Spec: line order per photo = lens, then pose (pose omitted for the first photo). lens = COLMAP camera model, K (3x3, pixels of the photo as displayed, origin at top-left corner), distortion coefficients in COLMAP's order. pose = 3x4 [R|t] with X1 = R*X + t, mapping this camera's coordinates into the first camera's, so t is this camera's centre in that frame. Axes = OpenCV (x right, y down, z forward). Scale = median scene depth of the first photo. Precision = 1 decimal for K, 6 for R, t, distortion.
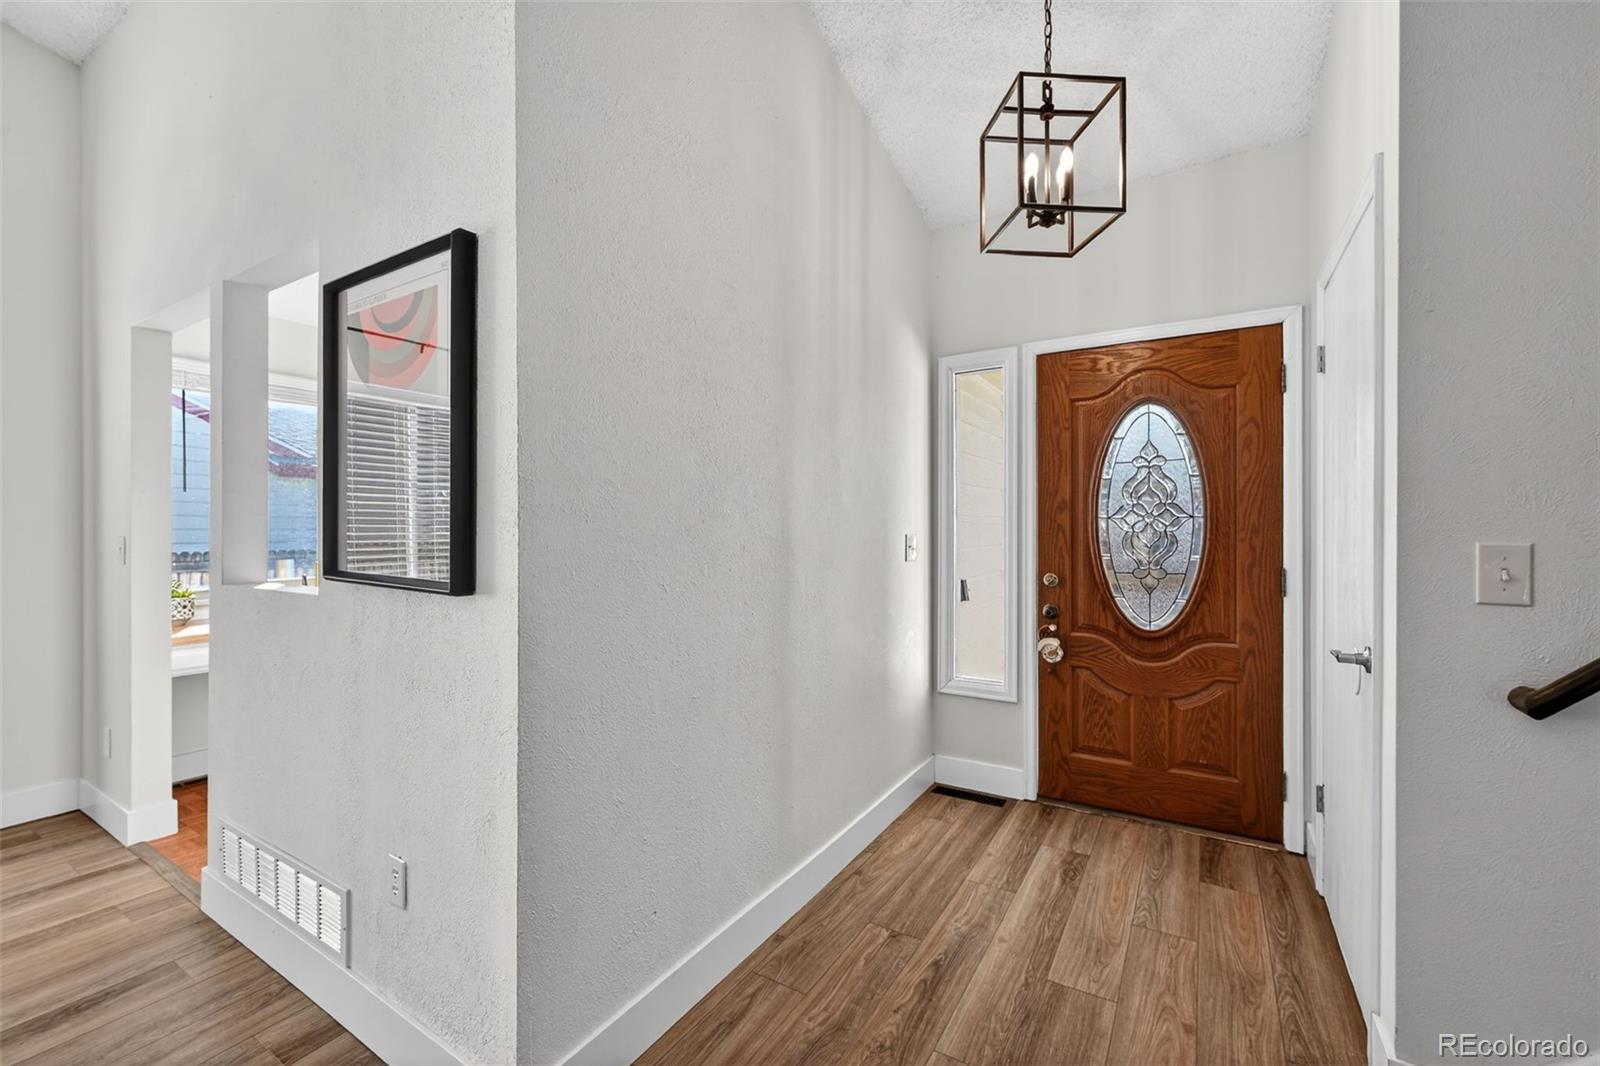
lens RADIAL K [[657.2, 0, 801.3], [0, 657.2, 529.1], [0, 0, 1]] dist [-0.001175, 0.000311]
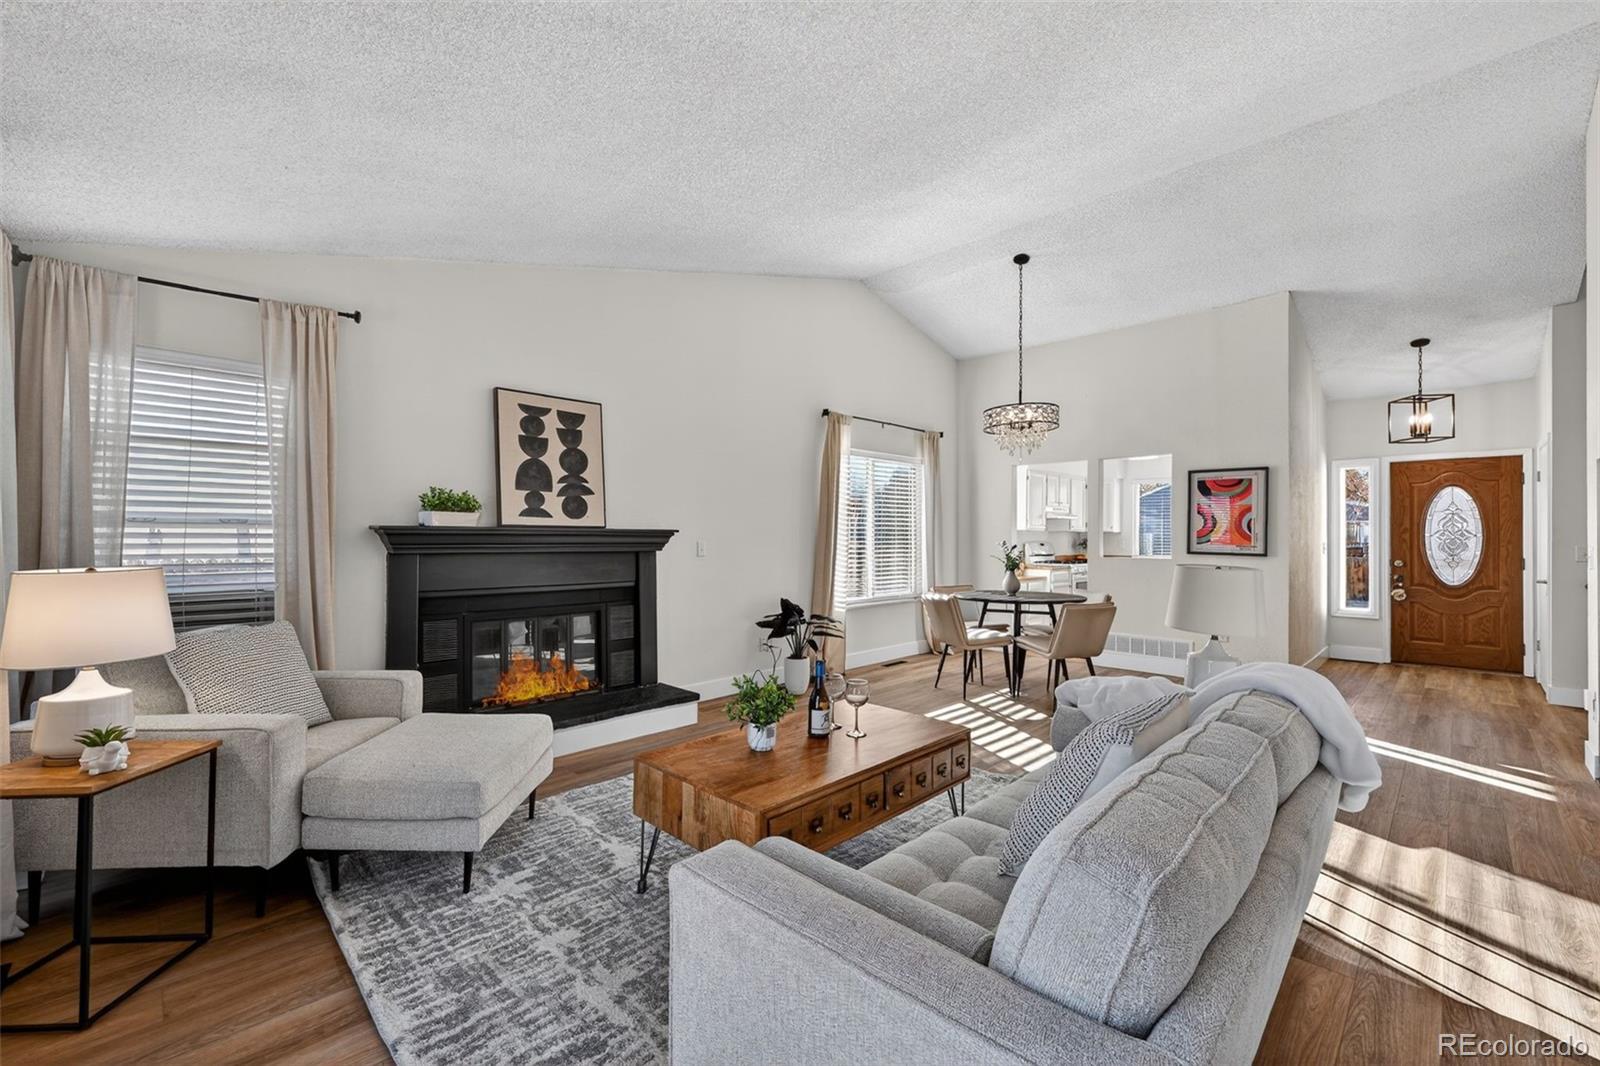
lens RADIAL K [[657.2, 0, 796.3], [0, 657.2, 531.4], [0, 0, 1]] dist [-0.001175, 0.000311]
pose [[0.972015, 0.002925, -0.234901, -1.137480], [-0.004357, 0.999975, -0.005578, -0.011572], [0.234879, 0.006445, 0.972003, -1.731268]]
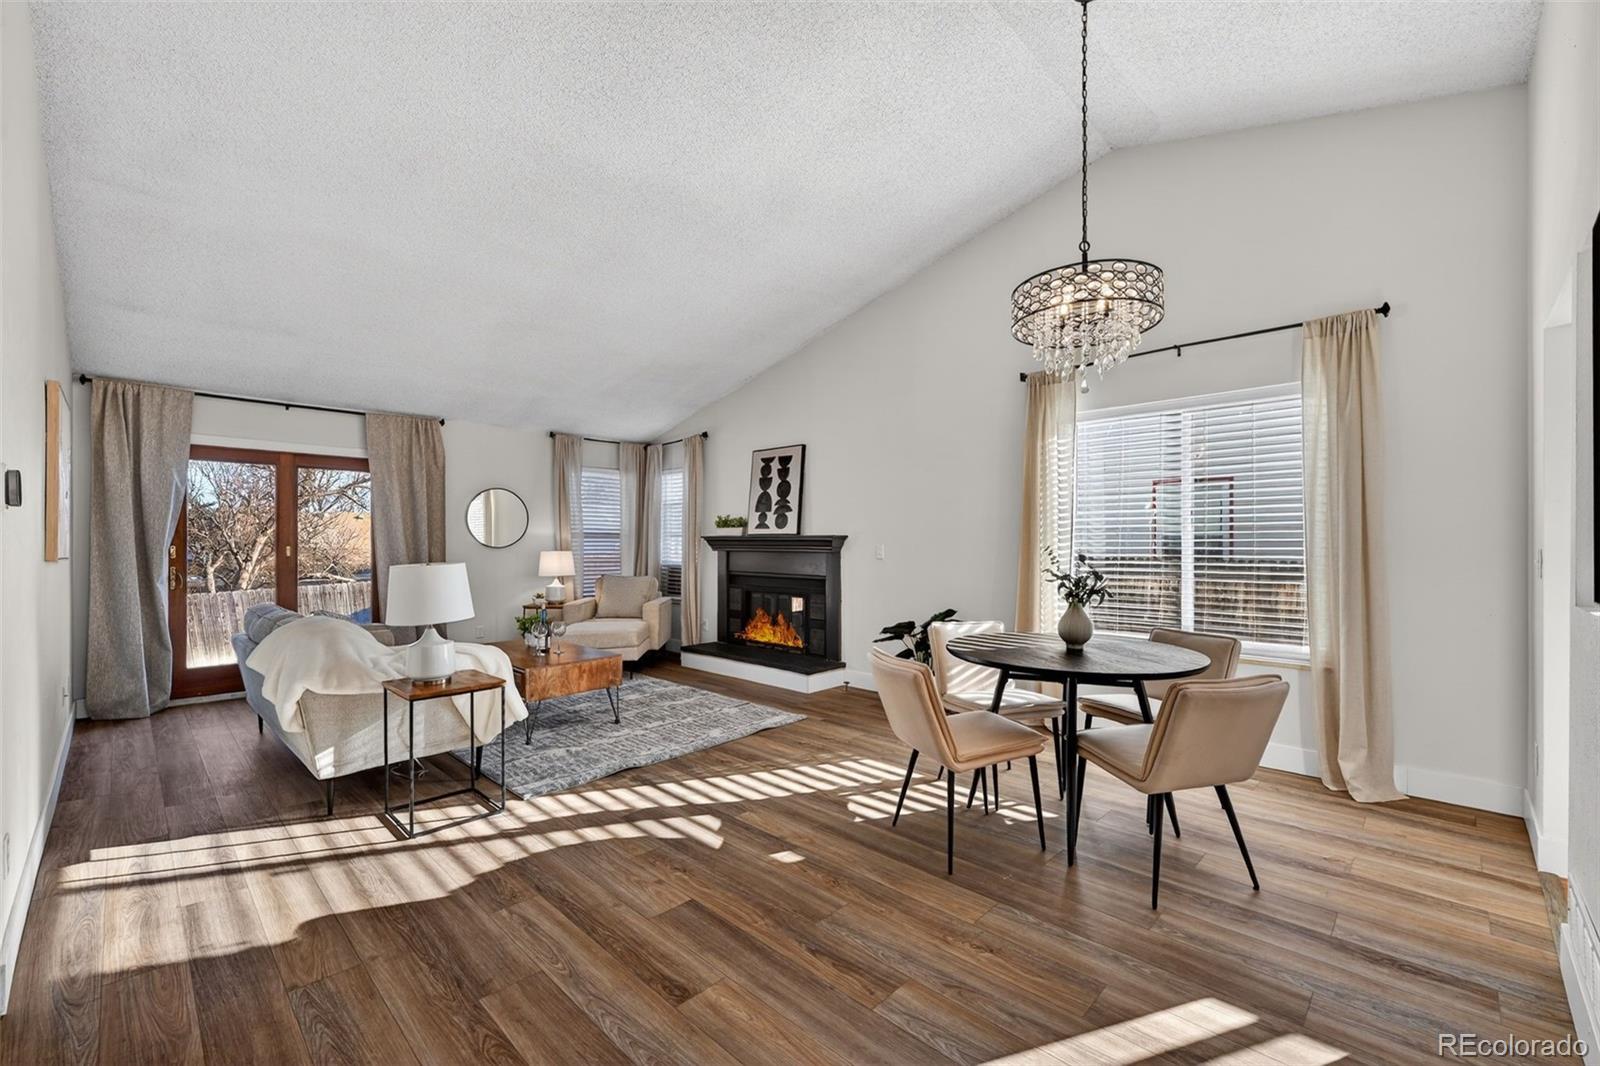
lens RADIAL K [[657.2, 0, 802.1], [0, 657.2, 539.5], [0, 0, 1]] dist [-0.001175, 0.000311]
pose [[-0.213300, -0.002136, -0.976984, 0.172128], [0.003984, 0.999987, -0.003056, -0.003782], [0.976979, -0.004544, -0.213289, 0.181366]]
